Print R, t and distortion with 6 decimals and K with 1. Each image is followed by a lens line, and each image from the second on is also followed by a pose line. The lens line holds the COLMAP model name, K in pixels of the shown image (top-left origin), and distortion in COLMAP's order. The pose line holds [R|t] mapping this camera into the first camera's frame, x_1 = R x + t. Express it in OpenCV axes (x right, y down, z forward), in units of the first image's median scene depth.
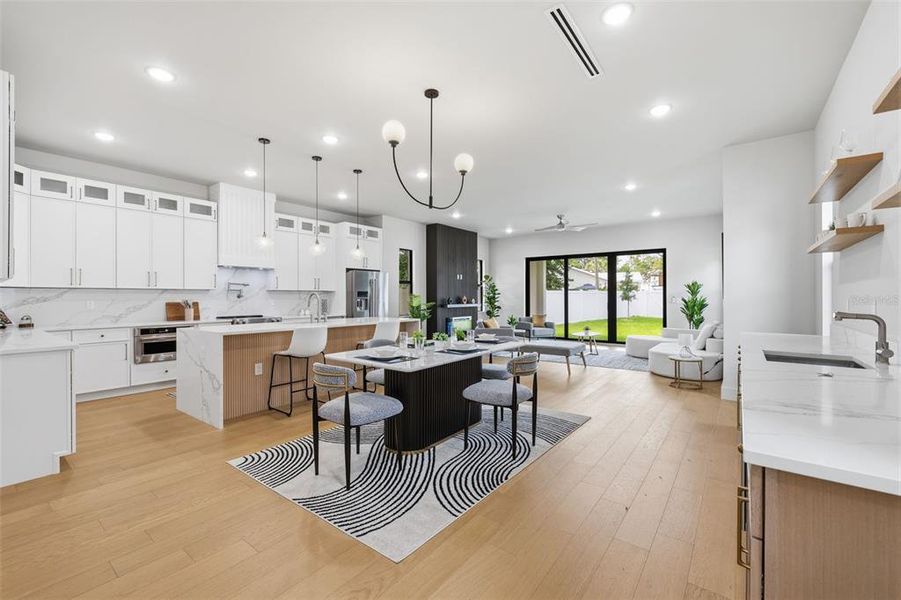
lens RADIAL K [[380.7, 0, 449.9], [0, 380.7, 295.7], [0, 0, 1]] dist [0.000153, 0.000255]
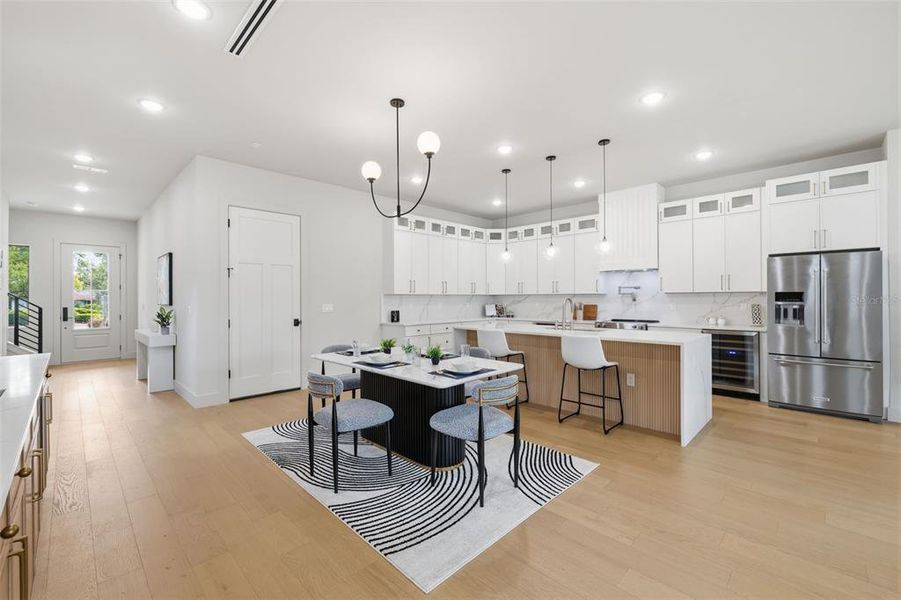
lens RADIAL K [[380.7, 0, 446.4], [0, 380.7, 295.6], [0, 0, 1]] dist [0.000153, 0.000255]
pose [[-0.138123, -0.002683, -0.990411, 0.535933], [0.008920, 0.999952, -0.003953, -0.010747], [0.990375, -0.009380, -0.138092, 0.730537]]
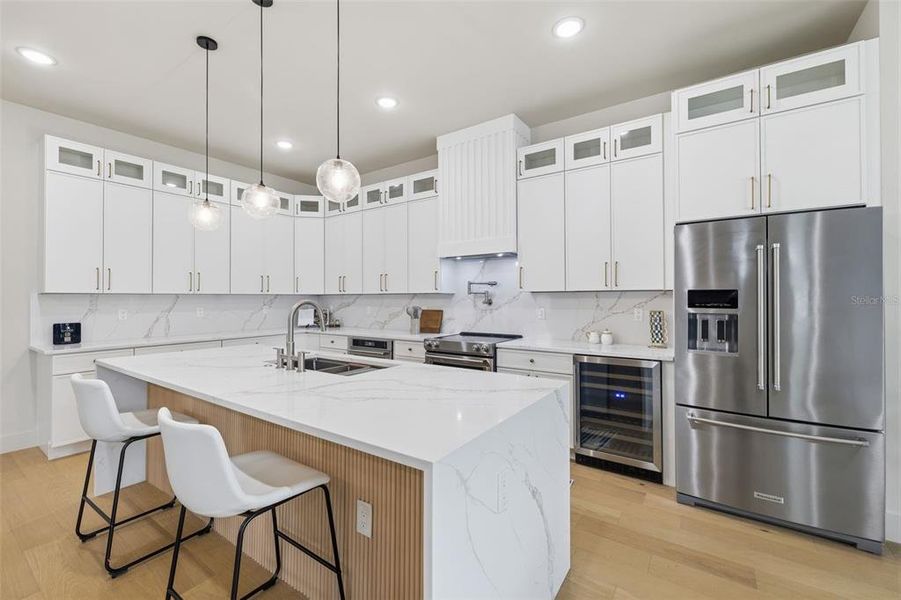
lens RADIAL K [[380.7, 0, 446.5], [0, 380.7, 294.0], [0, 0, 1]] dist [0.000153, 0.000255]
pose [[0.042346, -0.007346, -0.999076, 0.084902], [0.007914, 0.999944, -0.007017, -0.009527], [0.999072, -0.007609, 0.042402, 1.002115]]
